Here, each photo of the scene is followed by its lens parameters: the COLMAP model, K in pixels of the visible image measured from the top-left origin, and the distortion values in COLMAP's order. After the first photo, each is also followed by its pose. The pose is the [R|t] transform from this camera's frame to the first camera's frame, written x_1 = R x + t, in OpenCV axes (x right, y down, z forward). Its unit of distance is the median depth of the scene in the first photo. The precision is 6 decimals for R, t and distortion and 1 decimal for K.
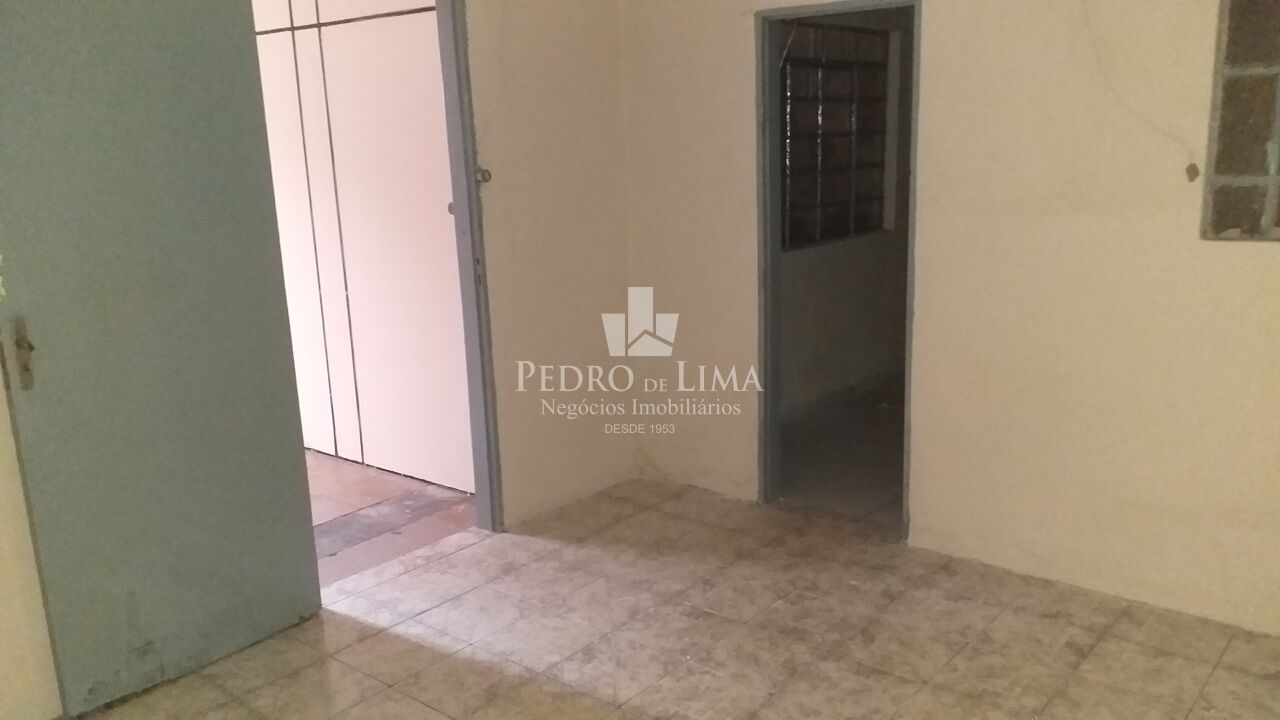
lens RADIAL K [[1010.2, 0, 654.2], [0, 1010.2, 361.6], [0, 0, 1]] dist [0.144665, -0.246303]
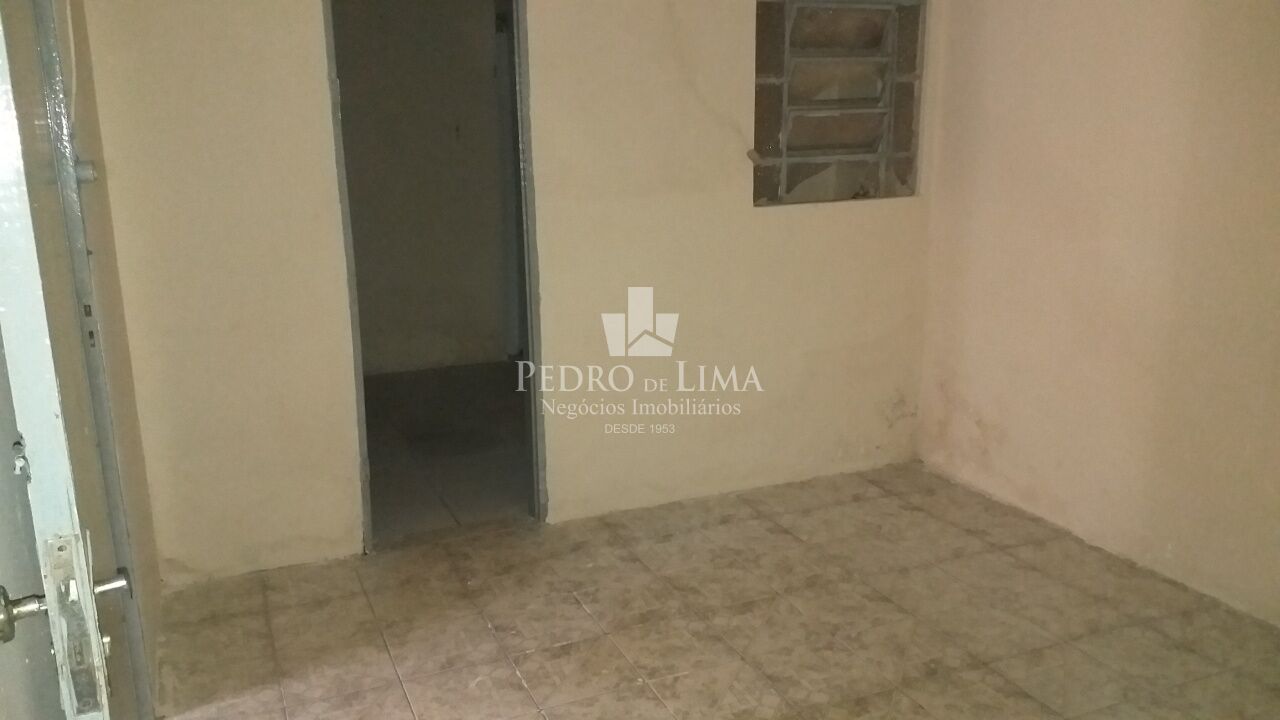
lens RADIAL K [[1010.2, 0, 654.2], [0, 1010.2, 361.6], [0, 0, 1]] dist [0.144665, -0.246303]
pose [[0.439897, -0.179038, 0.880021, -0.652837], [0.187983, 0.976574, 0.104714, -0.076474], [-0.878153, 0.119366, 0.463248, 0.479158]]
